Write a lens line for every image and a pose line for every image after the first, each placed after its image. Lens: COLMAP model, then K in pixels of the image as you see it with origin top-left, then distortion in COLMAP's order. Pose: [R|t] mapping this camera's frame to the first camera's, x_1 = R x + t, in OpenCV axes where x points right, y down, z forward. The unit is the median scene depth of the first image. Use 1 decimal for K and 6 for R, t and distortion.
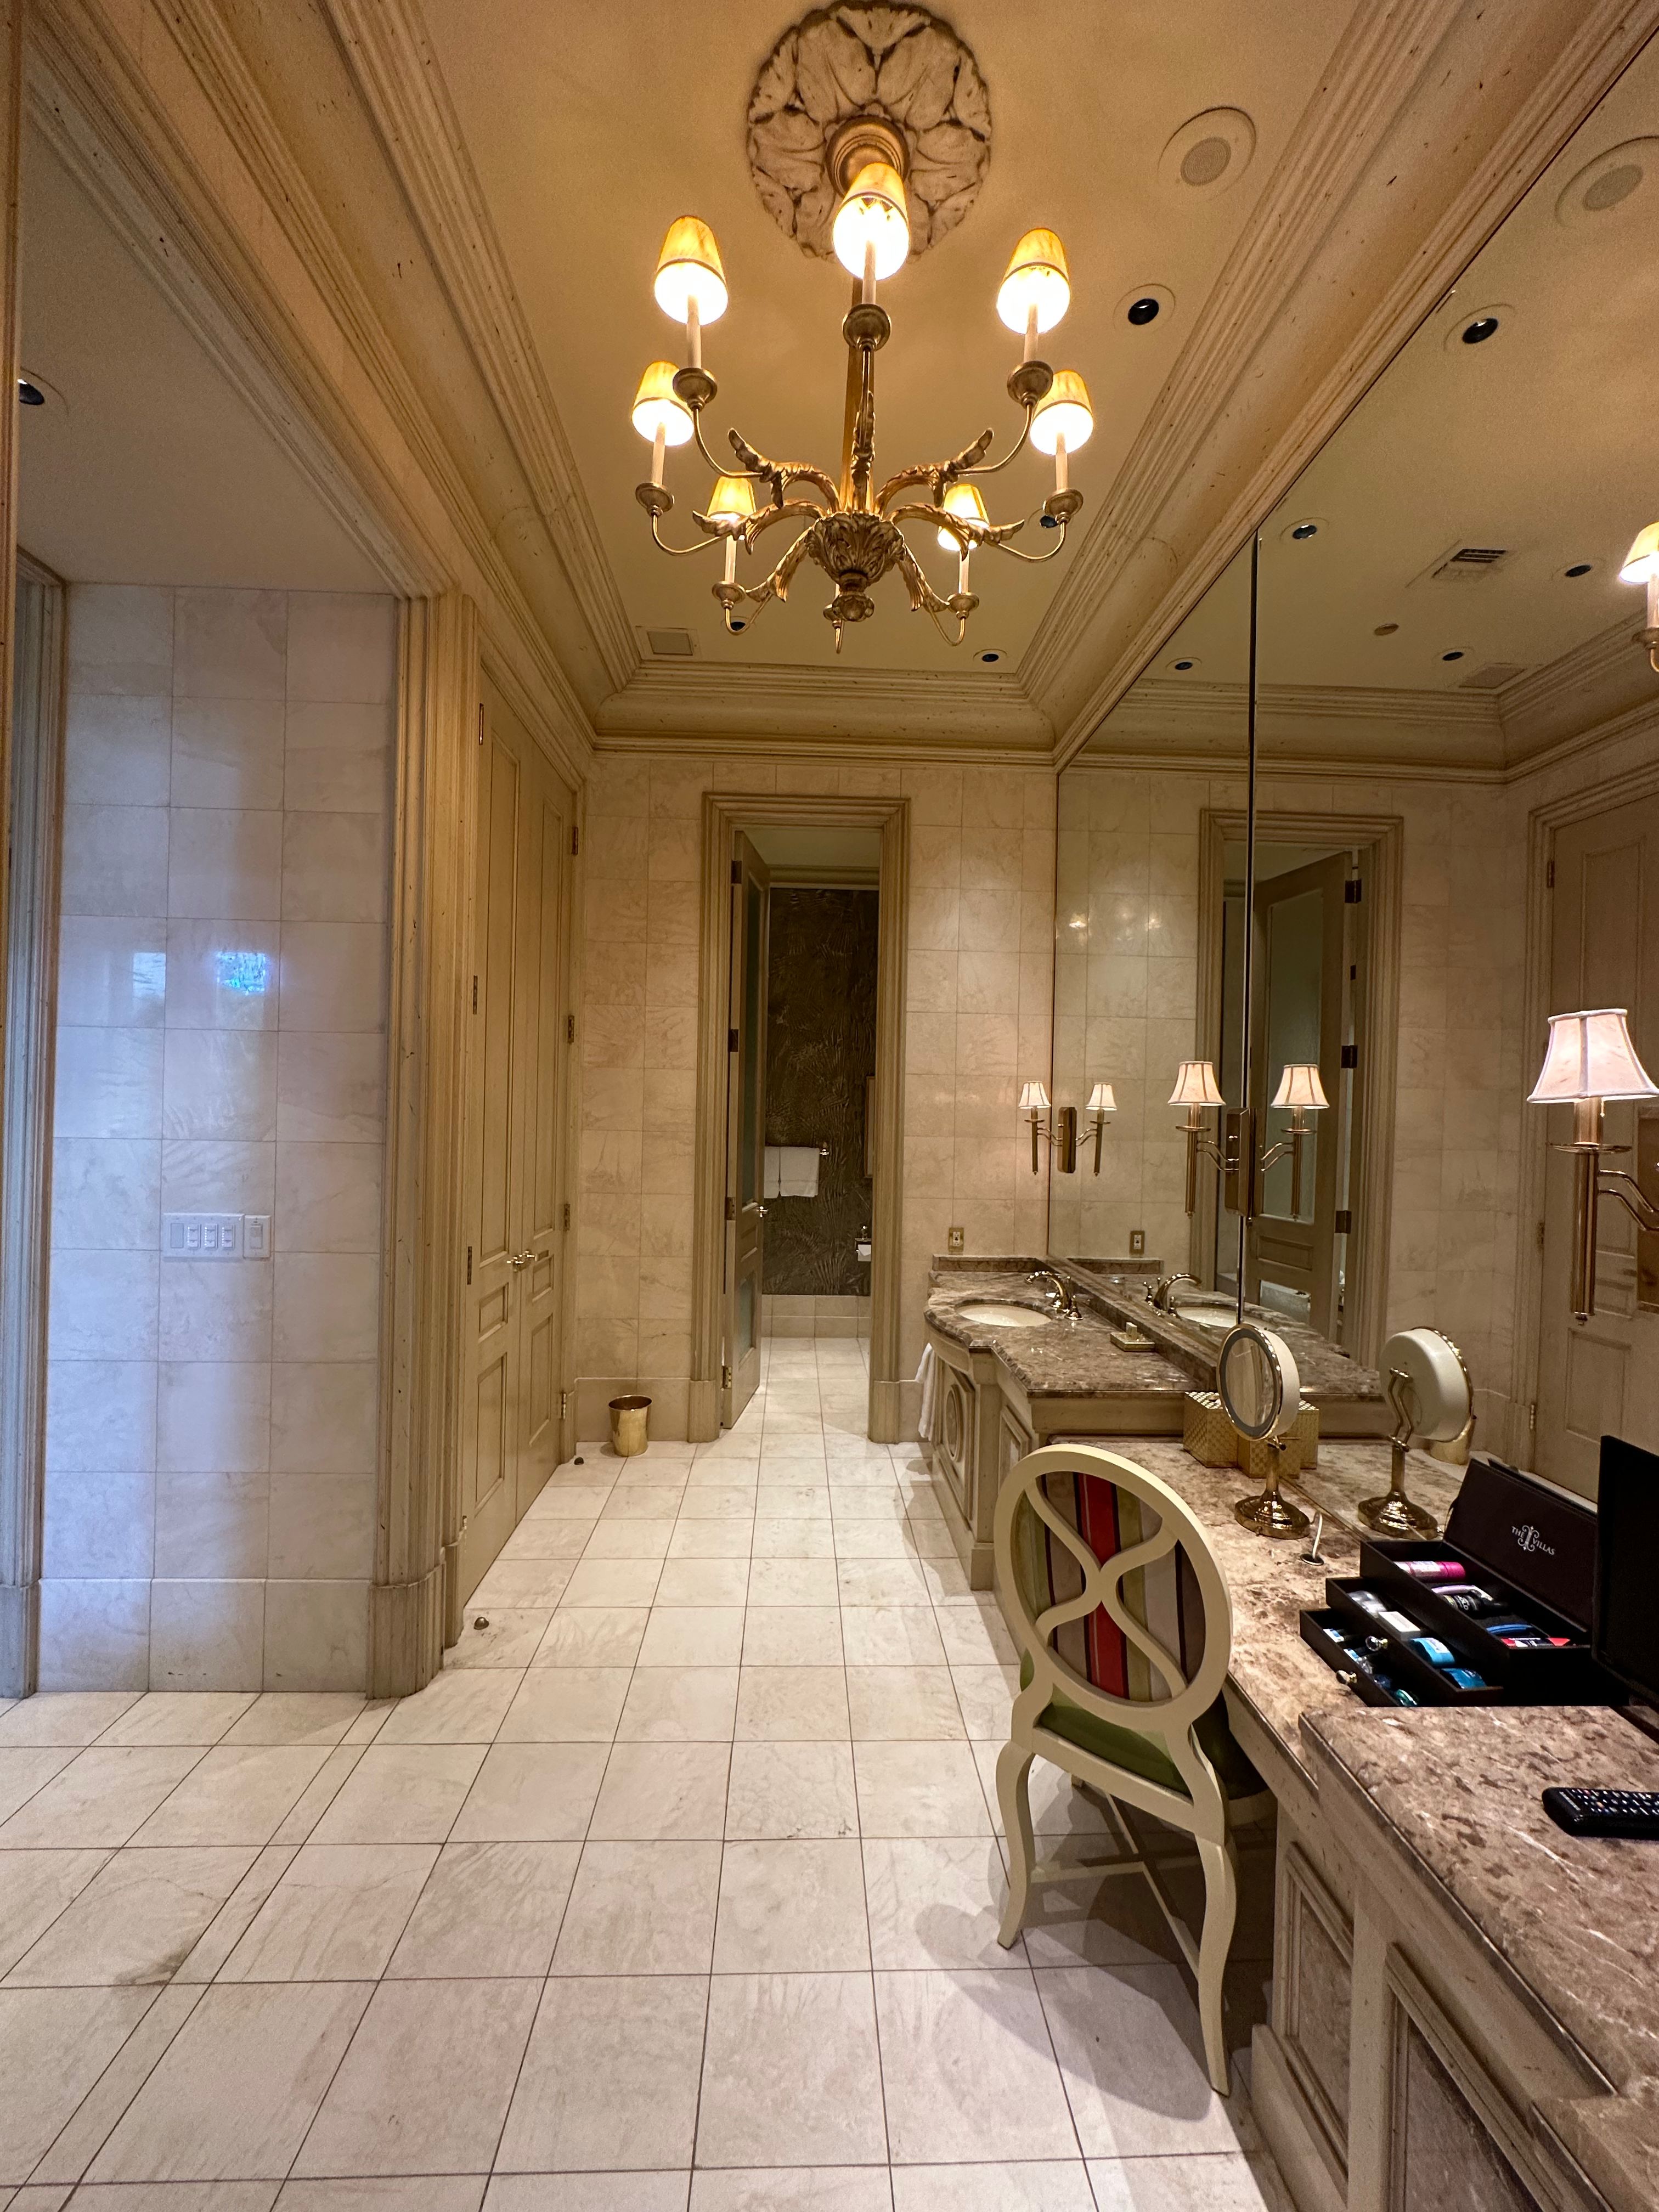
lens RADIAL K [[886.1, 0, 831.1], [0, 886.1, 1107.3], [0, 0, 1]] dist [-0.004263, -0.000168]
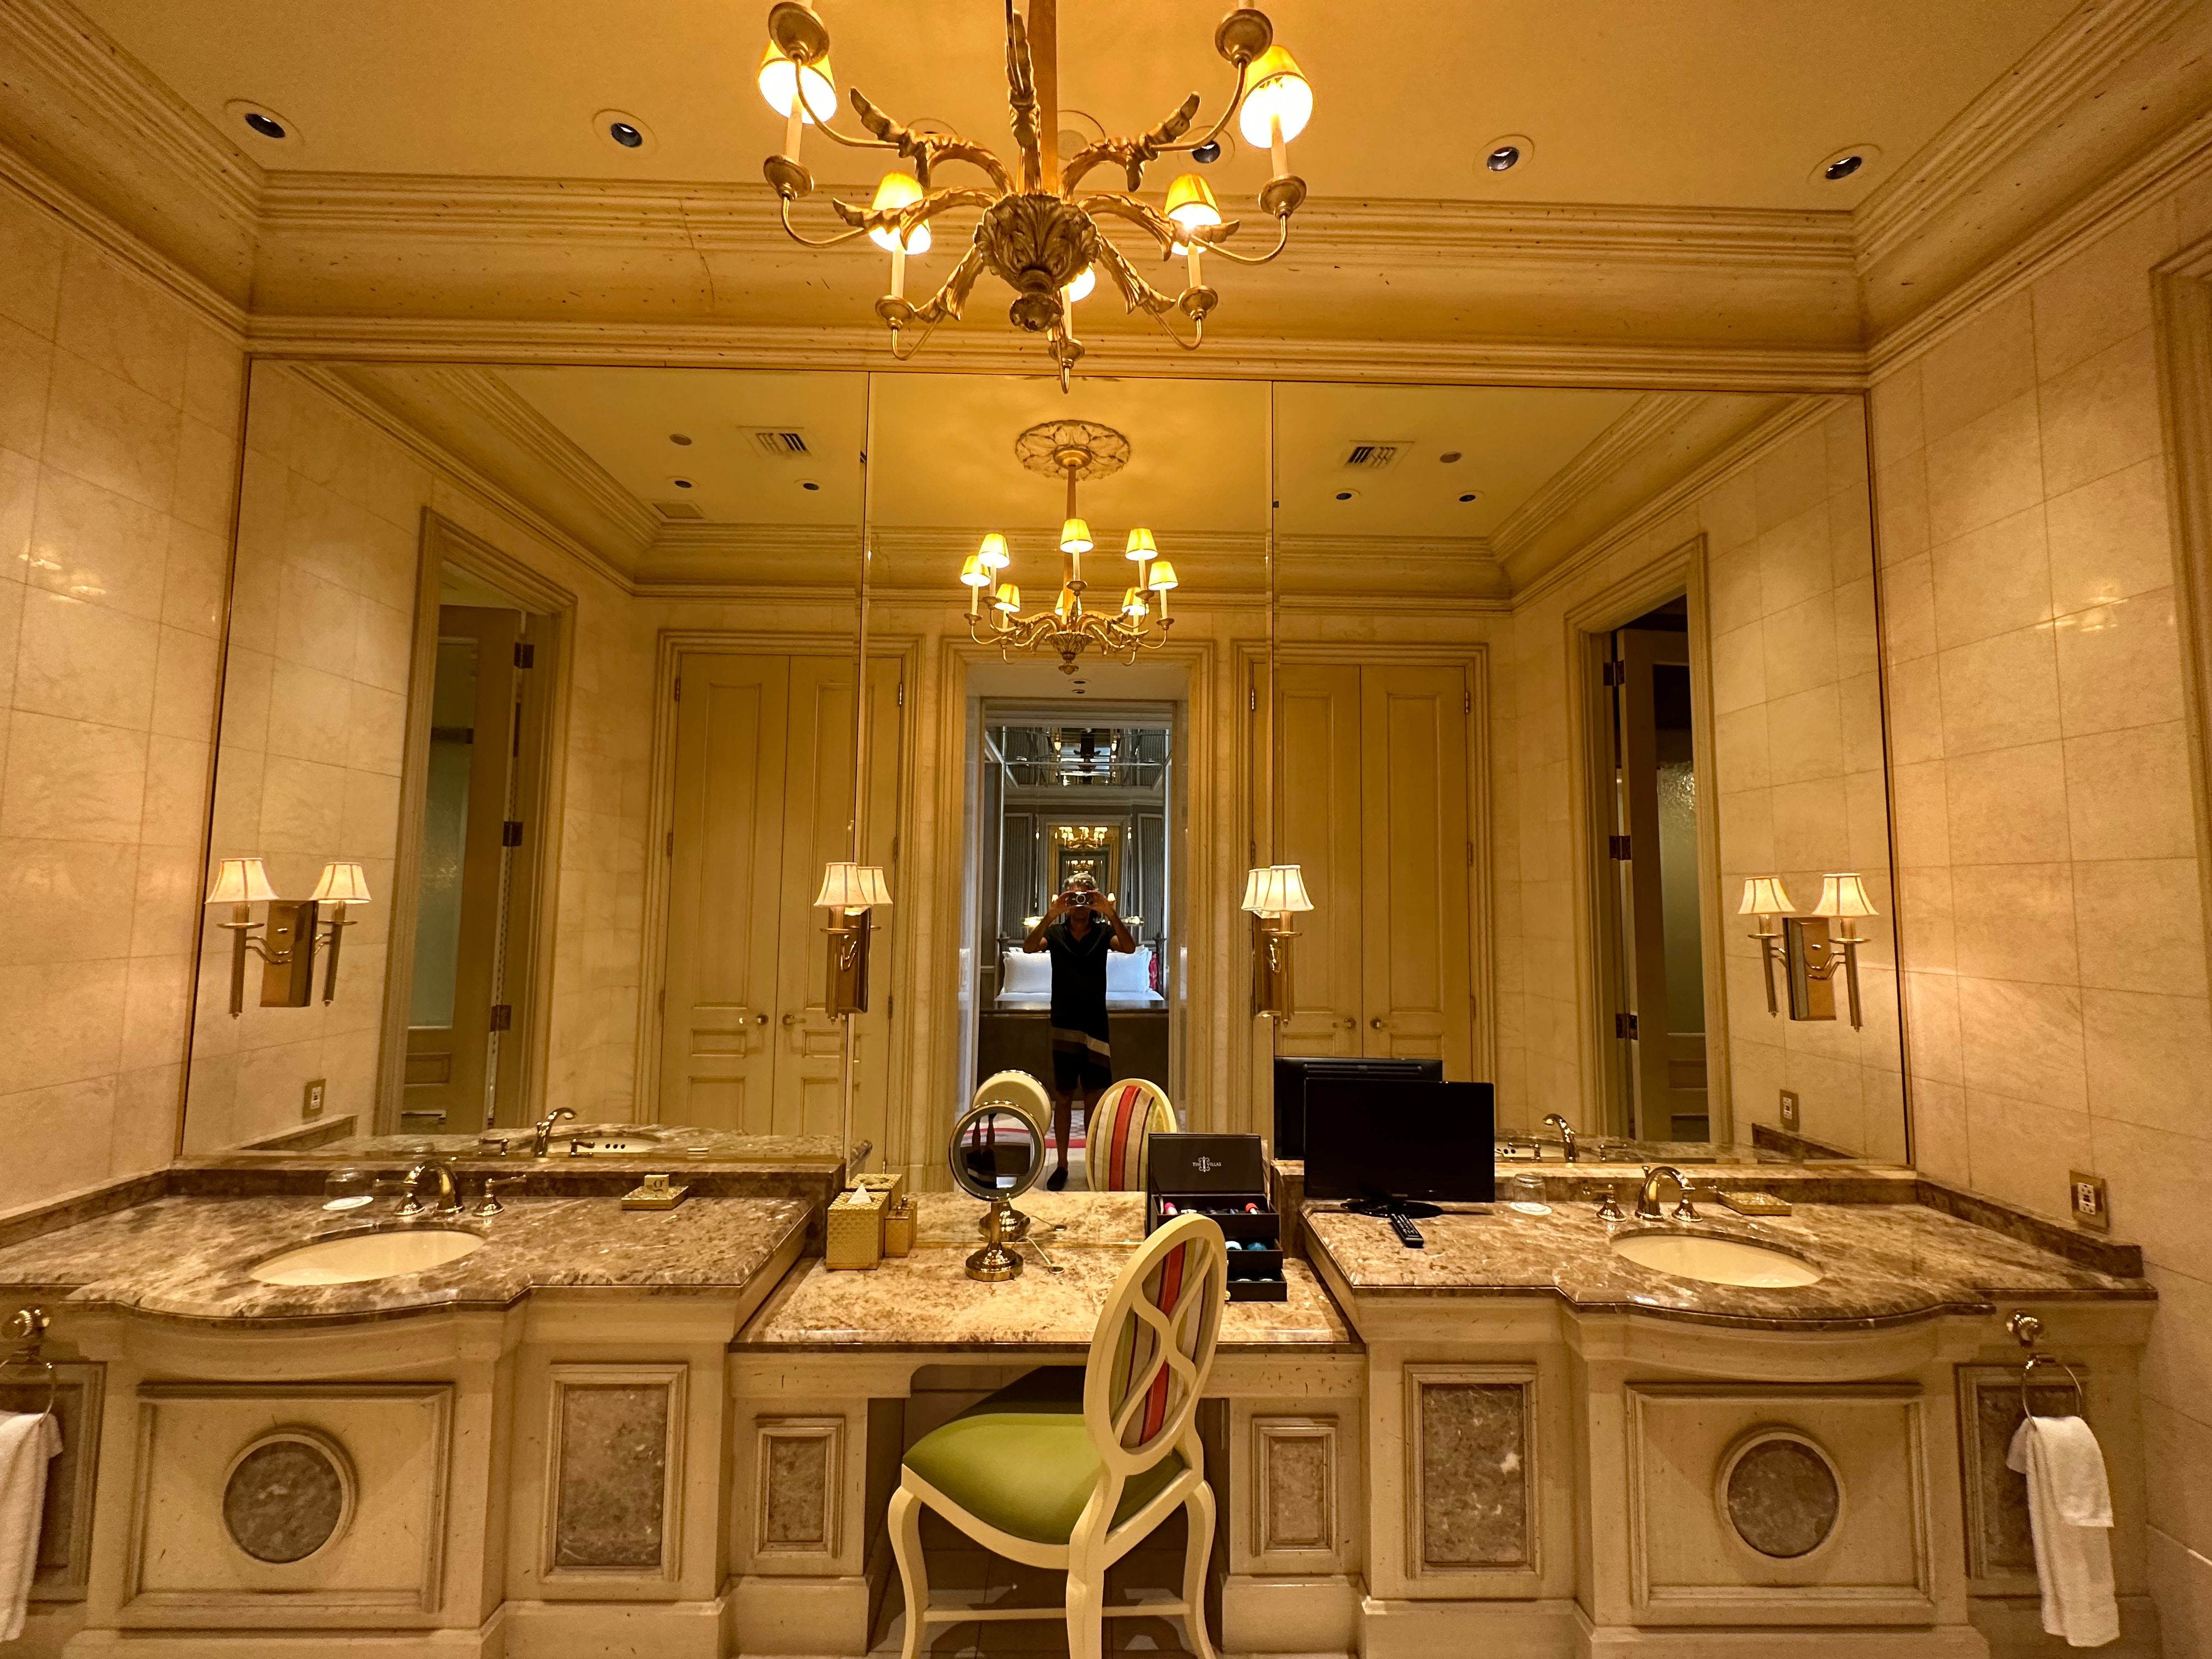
lens RADIAL K [[886.1, 0, 1106.6], [0, 886.1, 829.4], [0, 0, 1]] dist [-0.004263, -0.000168]
pose [[0.019049, 0.052491, 0.998440, -0.326534], [-0.012077, 0.998560, -0.052266, -0.023663], [-0.999746, -0.011062, 0.019656, 0.393321]]
